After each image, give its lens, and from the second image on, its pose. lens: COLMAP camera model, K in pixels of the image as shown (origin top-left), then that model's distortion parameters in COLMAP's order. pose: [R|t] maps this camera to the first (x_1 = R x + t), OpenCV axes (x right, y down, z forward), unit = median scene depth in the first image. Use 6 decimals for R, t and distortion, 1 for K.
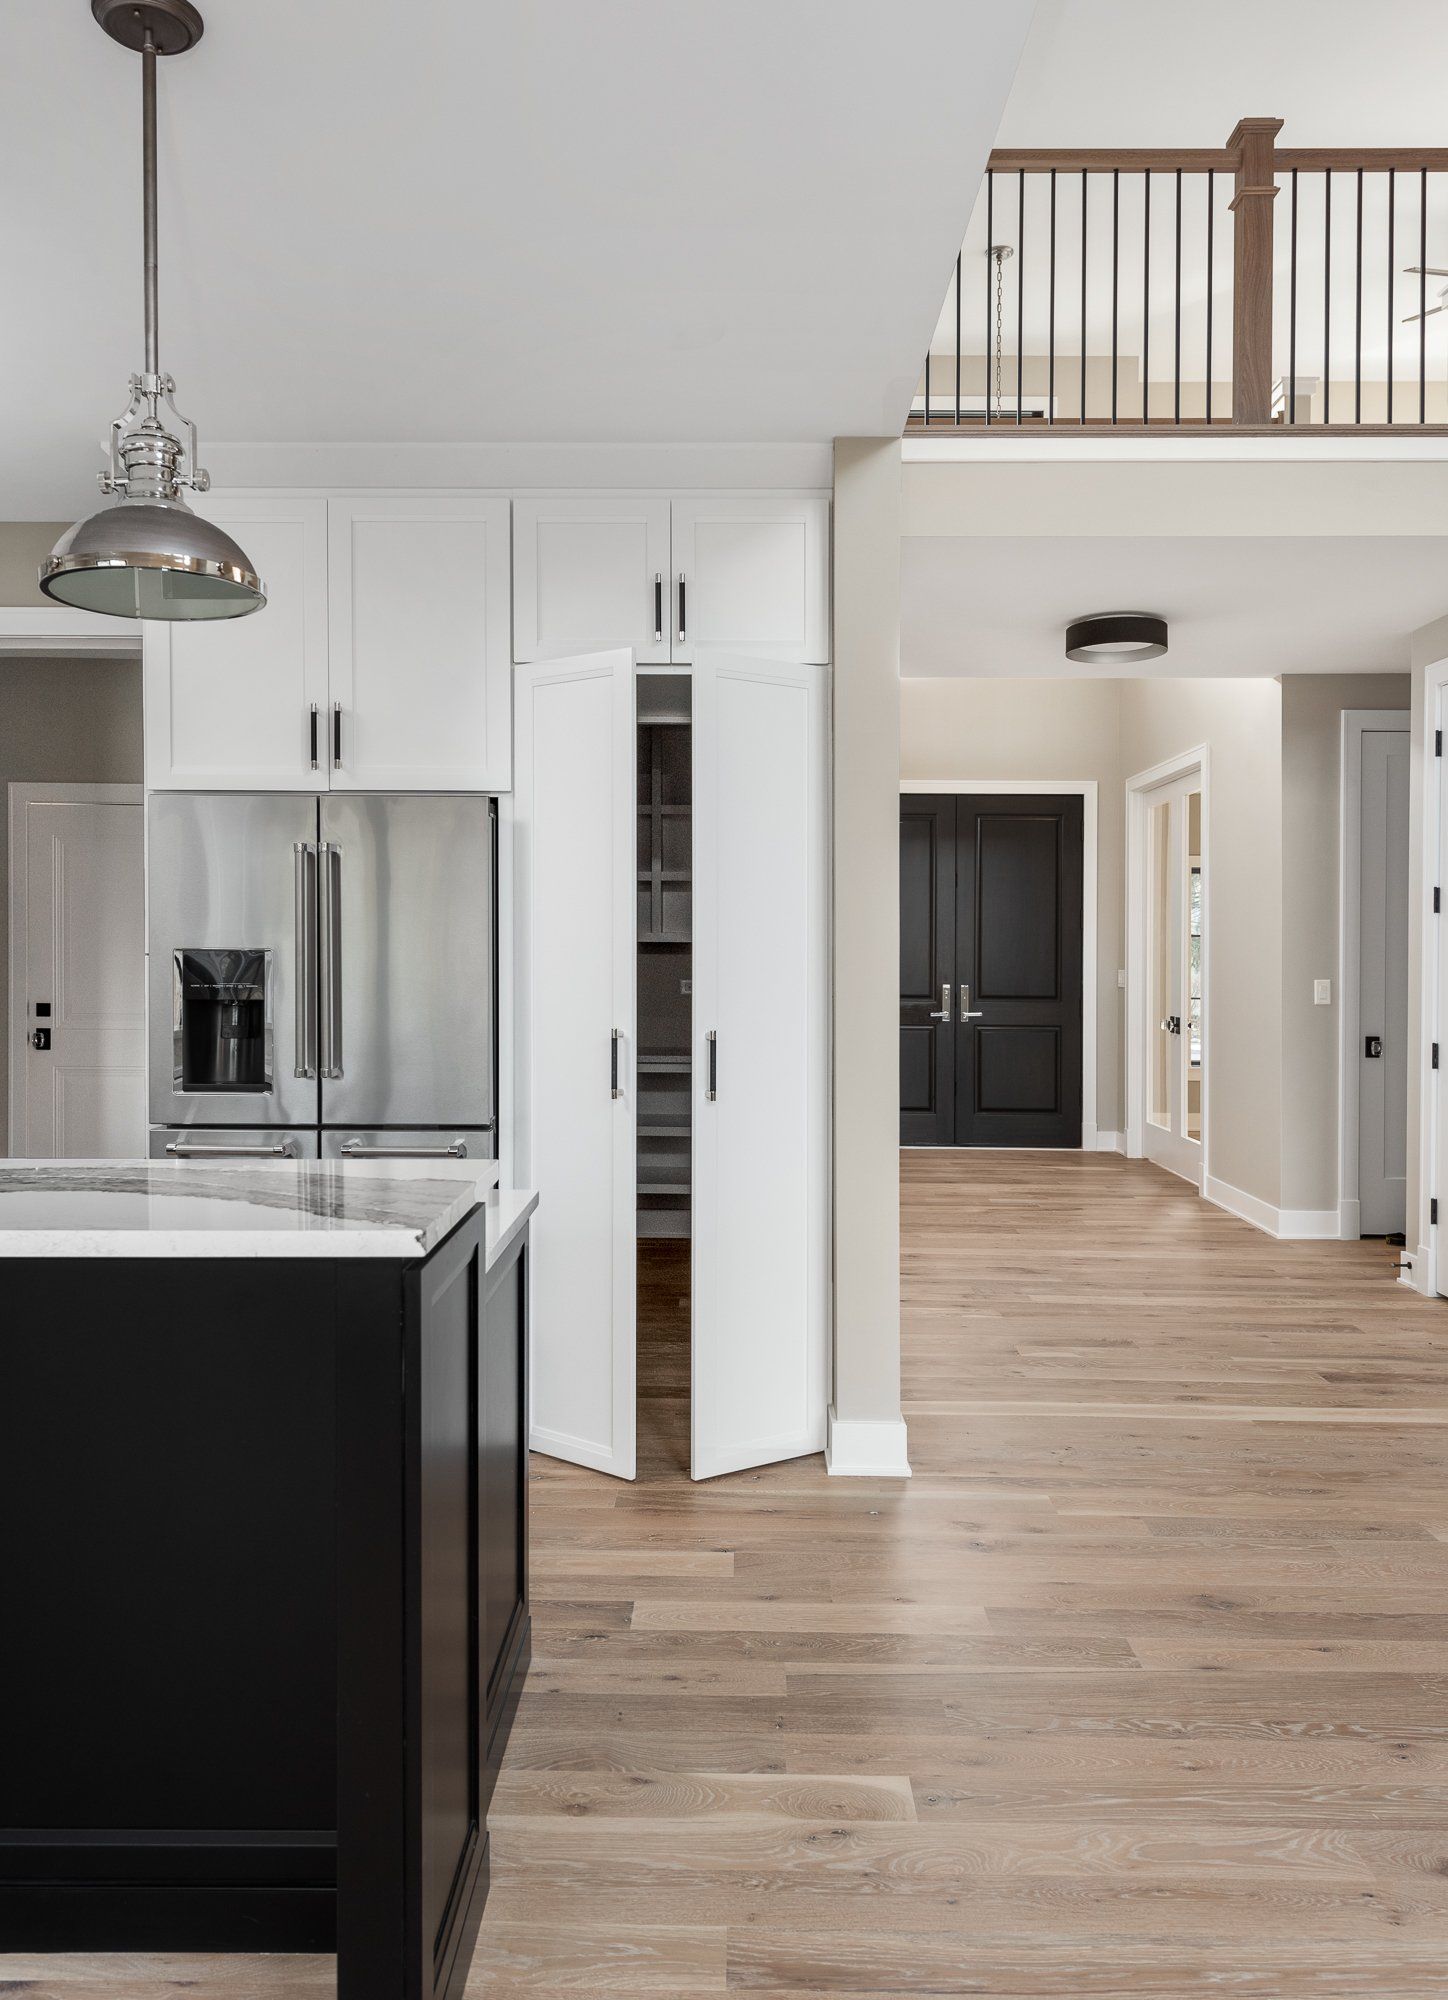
lens RADIAL K [[1416.1, 0, 706.0], [0, 1416.1, 974.6], [0, 0, 1]] dist [0.015073, -0.011978]
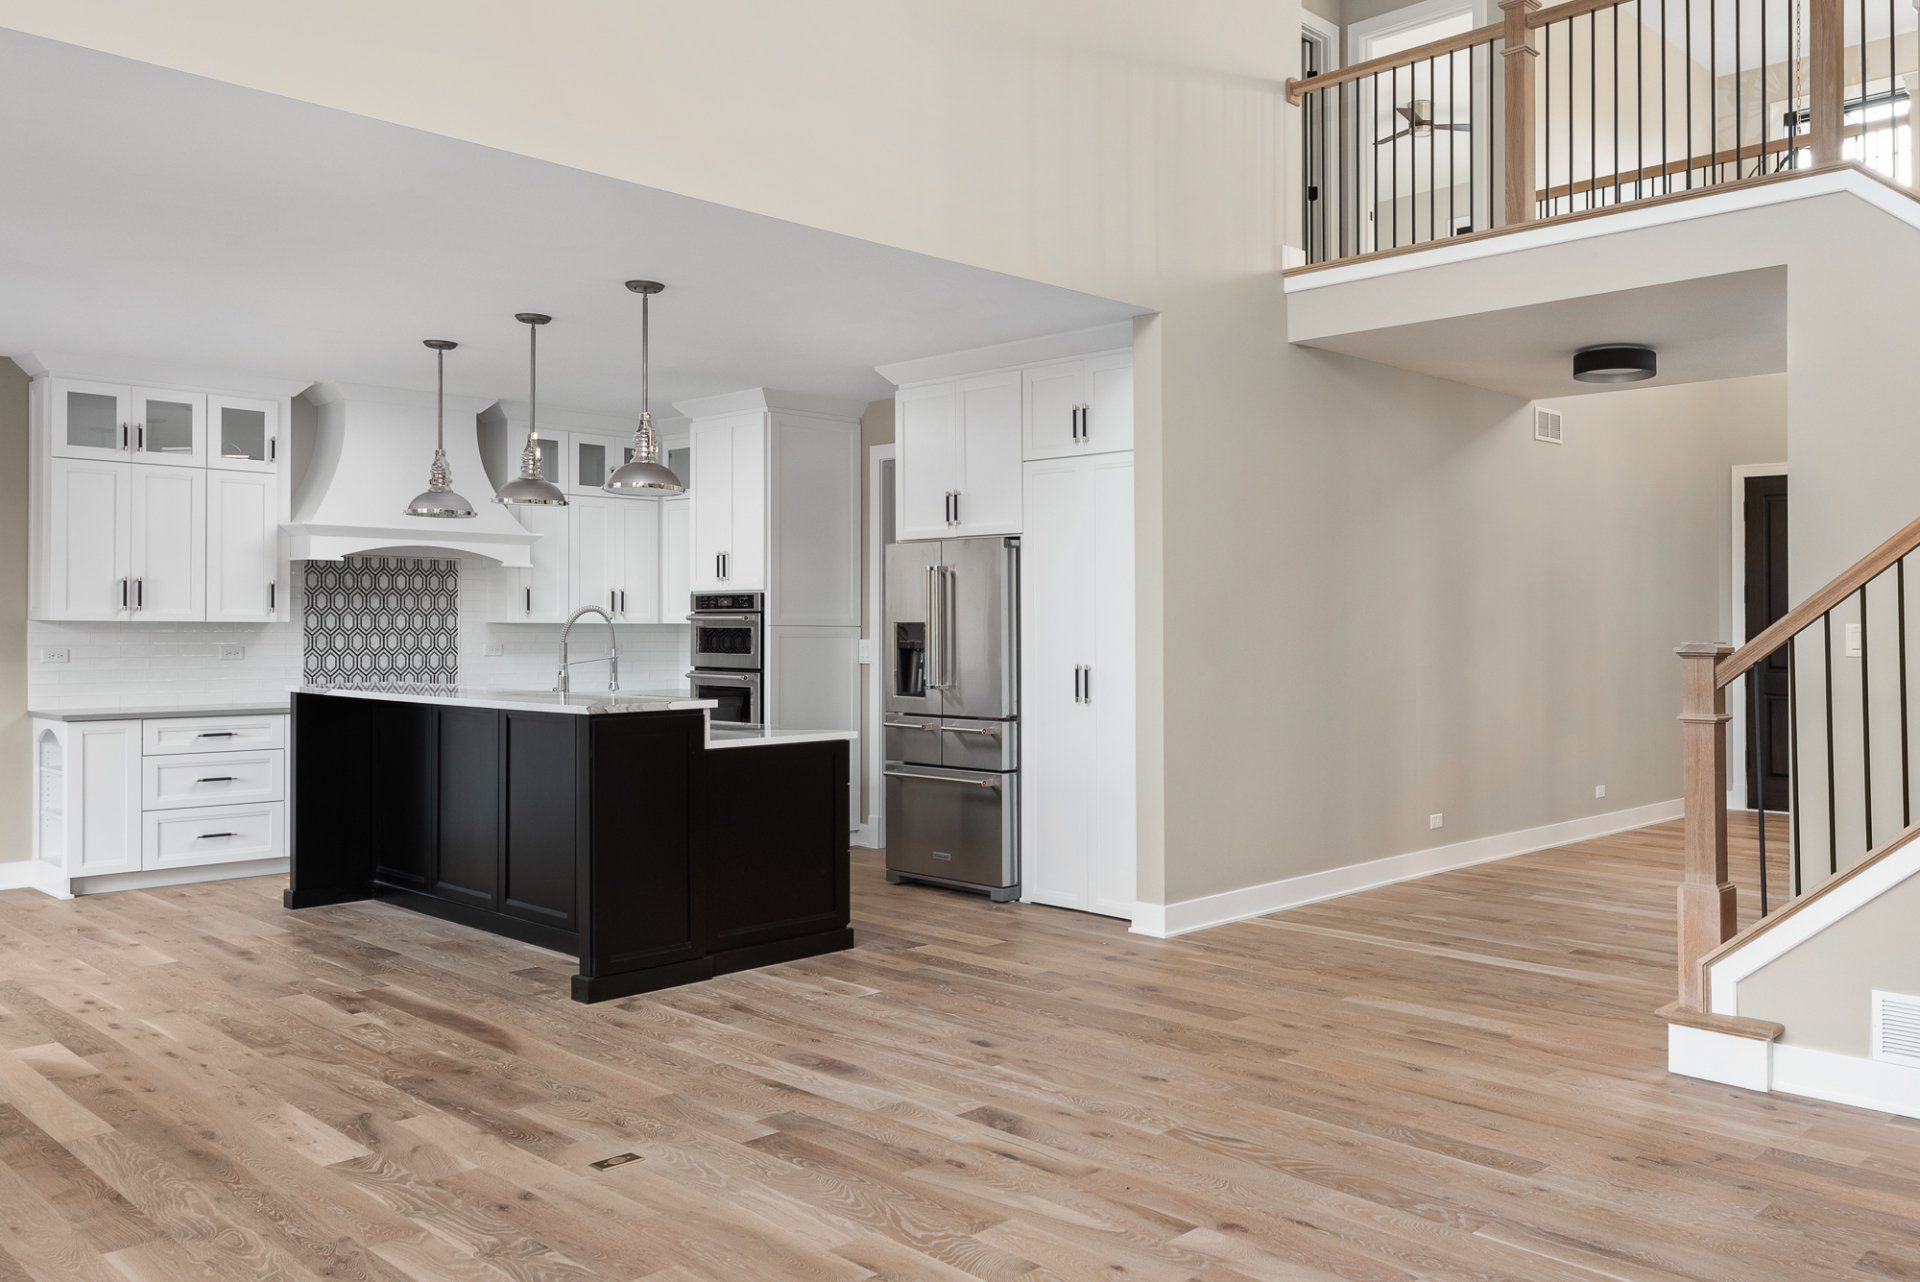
lens RADIAL K [[1428.7, 0, 1211.6], [0, 1428.7, 647.1], [0, 0, 1]] dist [0.025049, -0.012359]
pose [[0.784300, 0.004088, -0.620368, 1.186430], [-0.008372, 0.999957, -0.003996, 0.020102], [0.620325, 0.008327, 0.784301, -0.269855]]
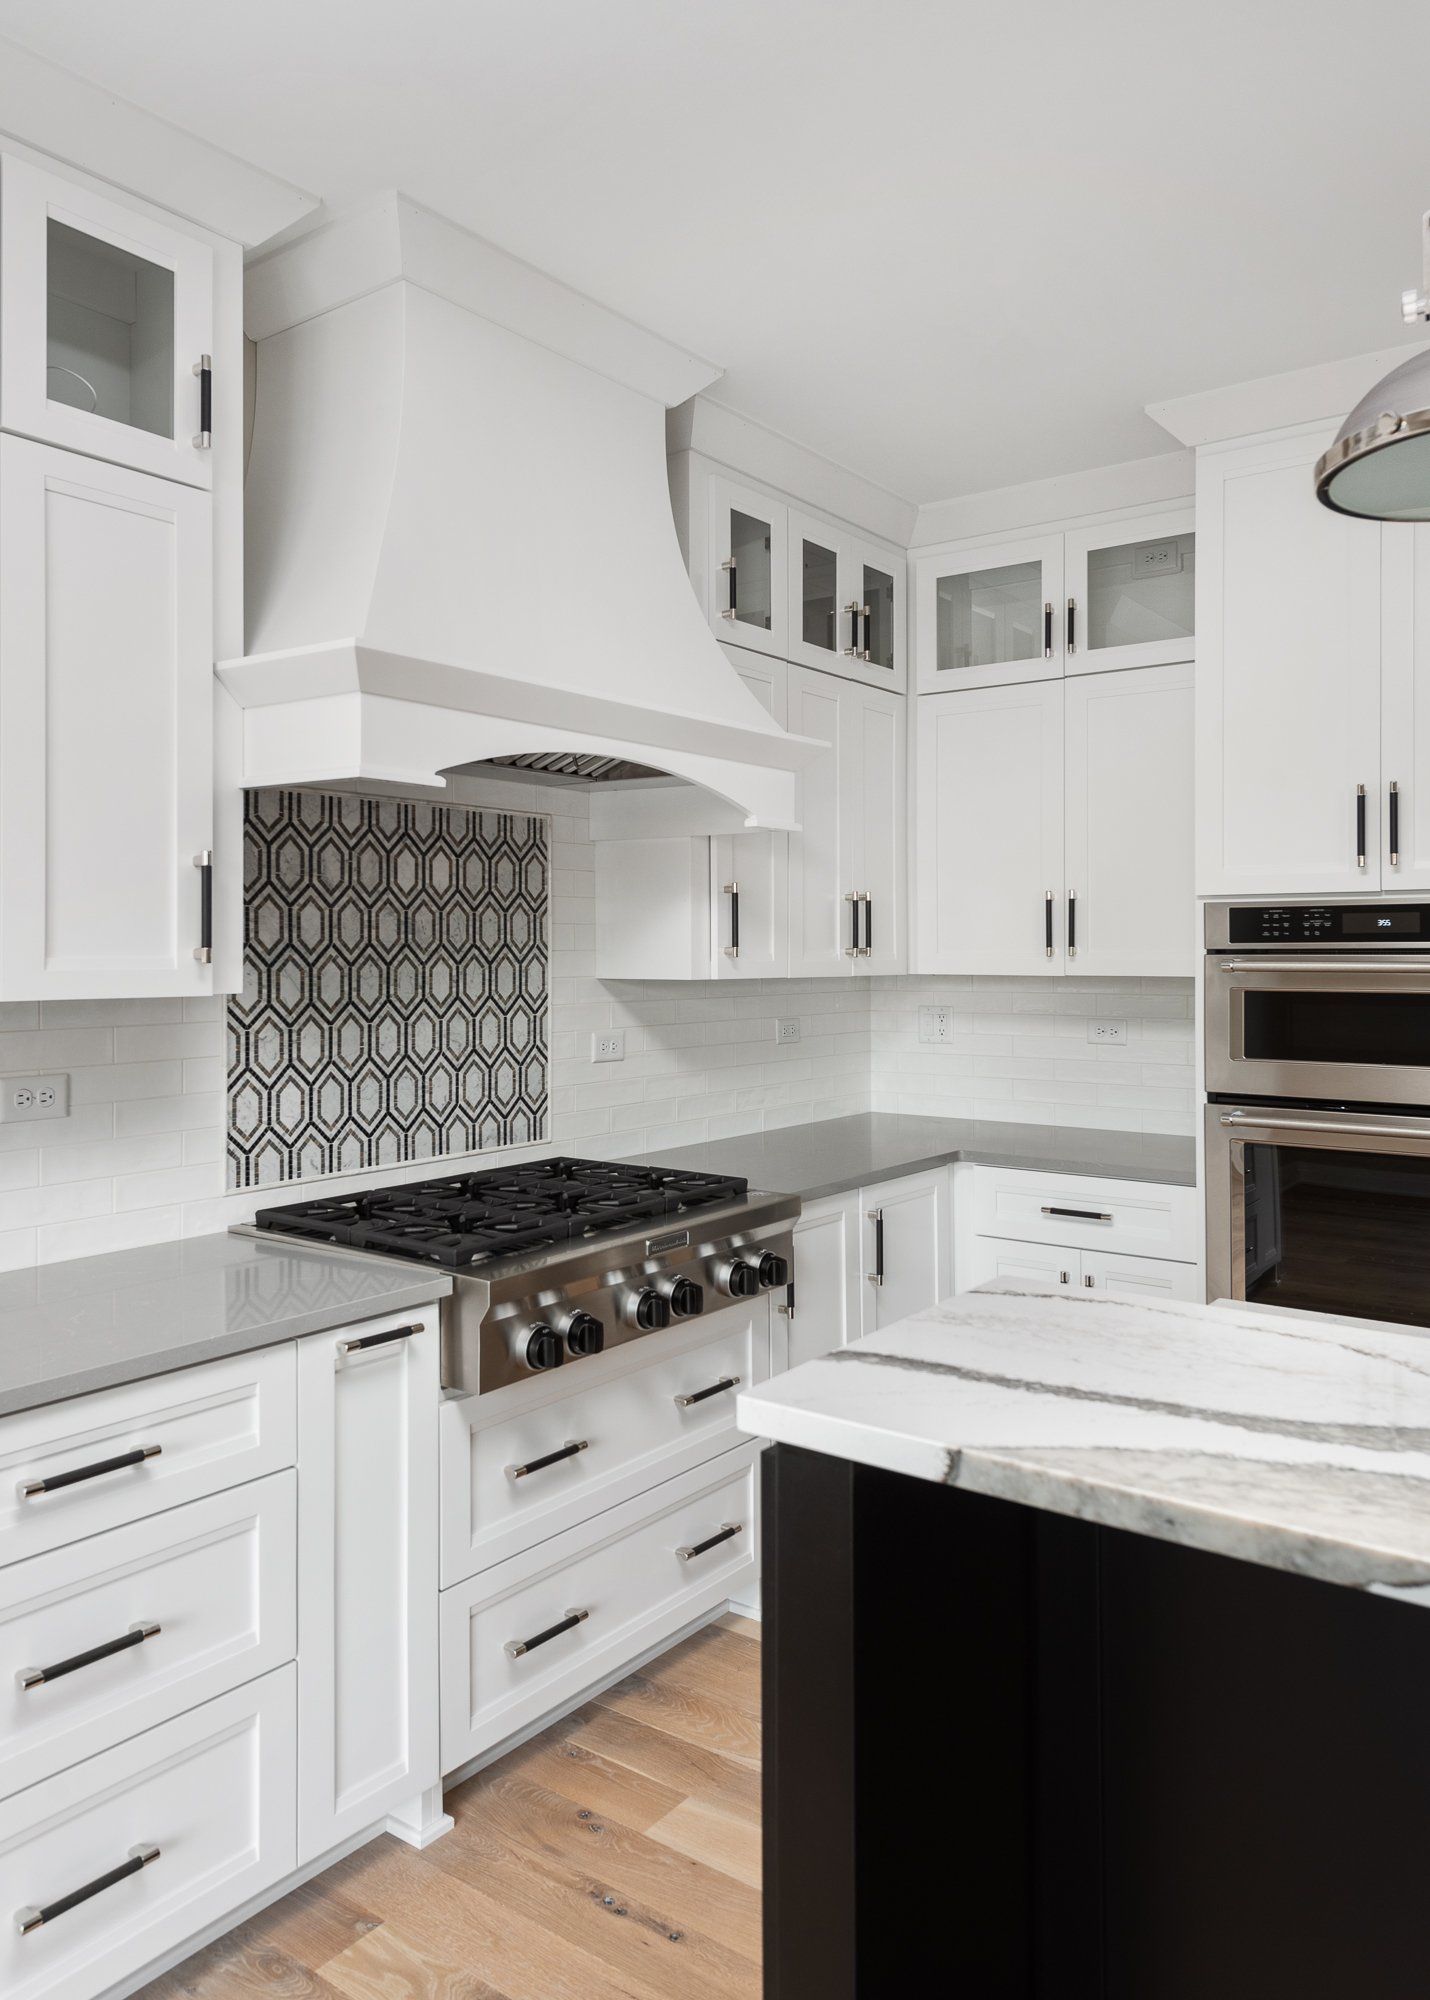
lens RADIAL K [[1406.0, 0, 860.2], [0, 1406.0, 990.7], [0, 0, 1]] dist [-0.013841, -0.008569]
pose [[0.841043, 0.006039, -0.540935, -0.737423], [-0.000954, 0.999953, 0.009680, -0.024421], [0.540968, -0.007625, 0.841009, 0.206364]]
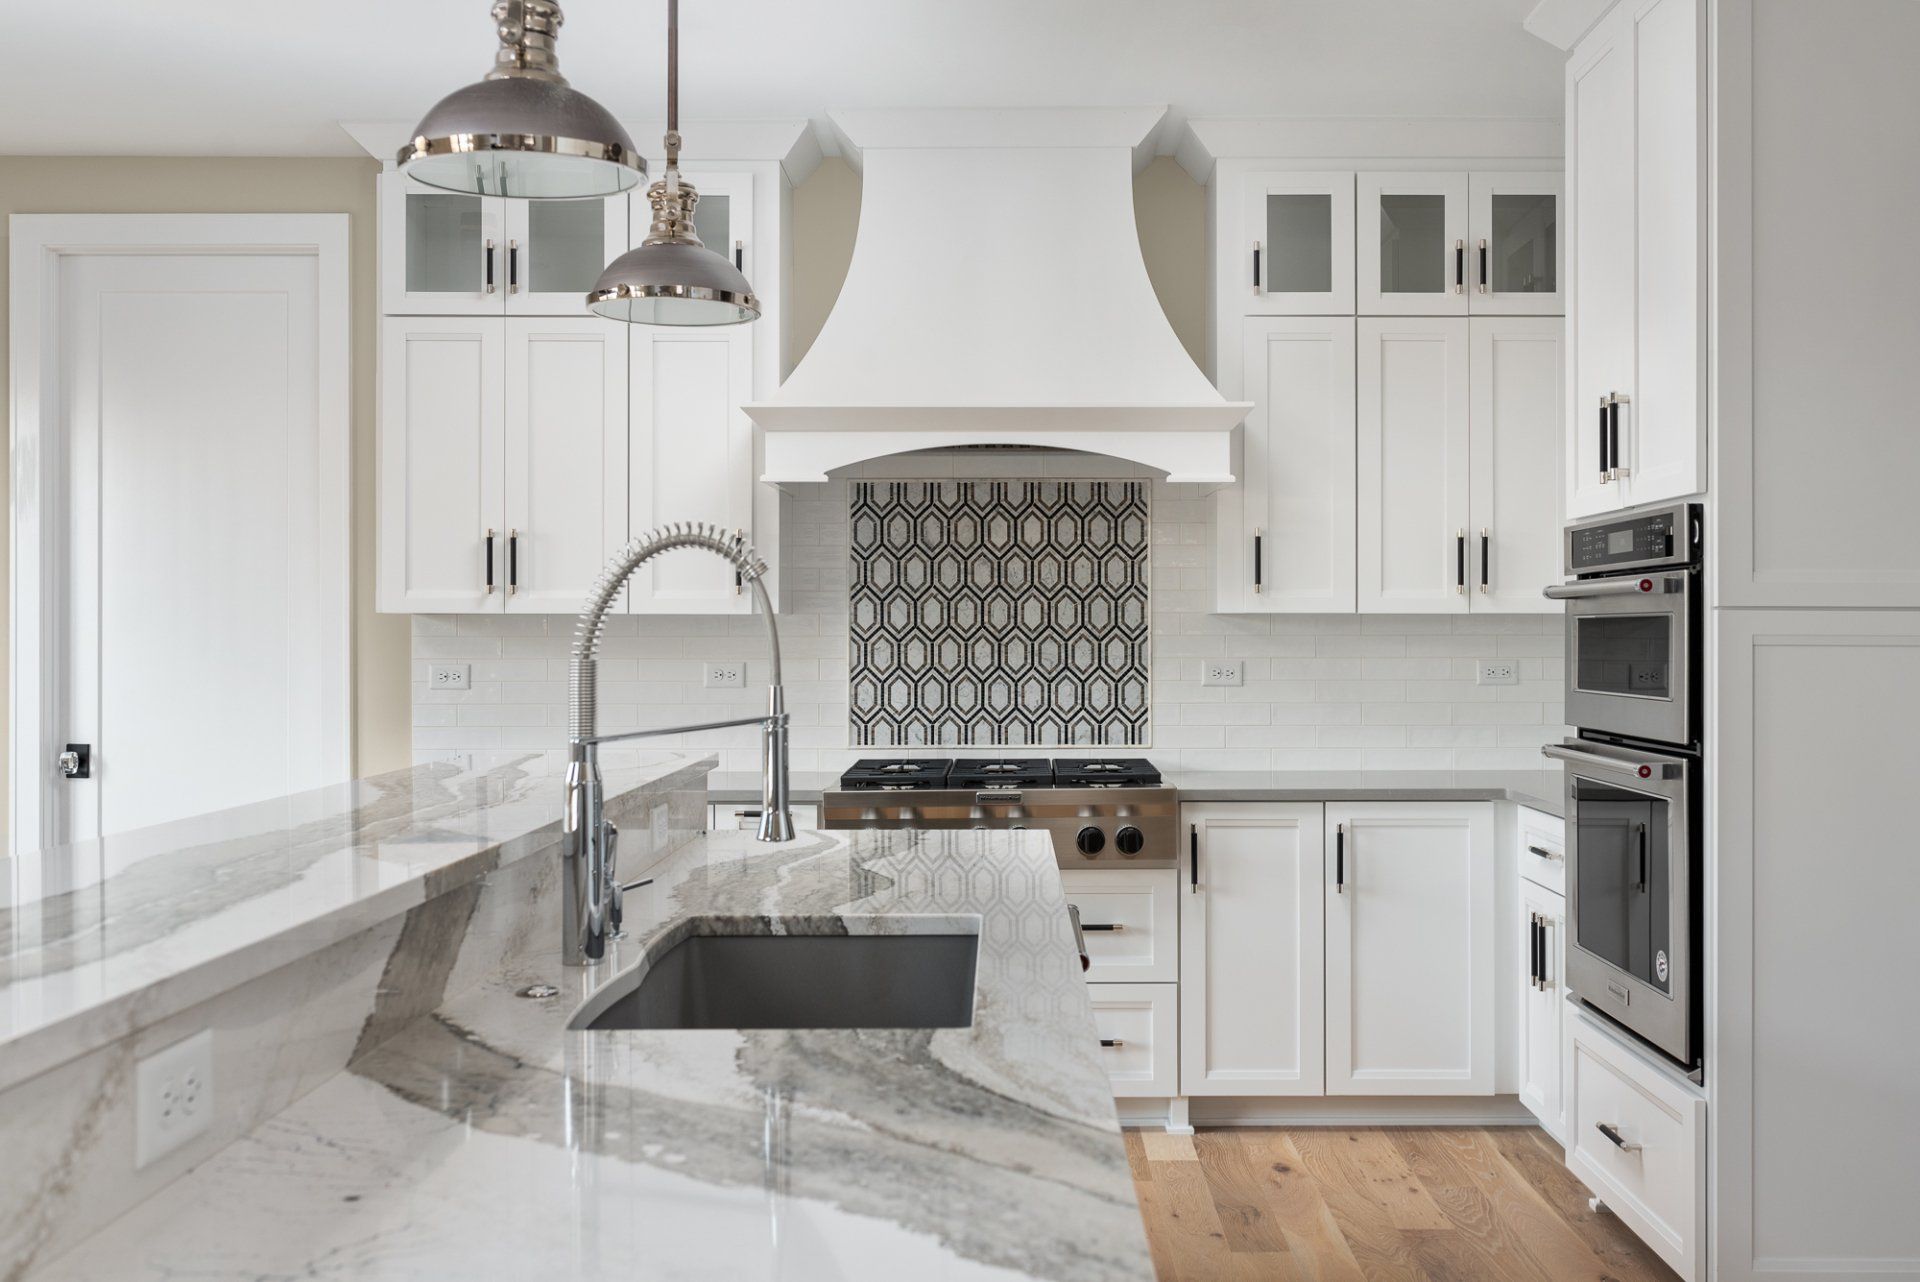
lens RADIAL K [[1916.6, 0, 951.1], [0, 1916.6, 639.4], [0, 0, 1]] dist [-0.015295, 0.000000]
pose [[0.025503, -0.004827, -0.999663, 0.148365], [-0.015342, 0.999869, -0.005219, 0.009304], [0.999557, 0.015469, 0.025426, 0.692814]]
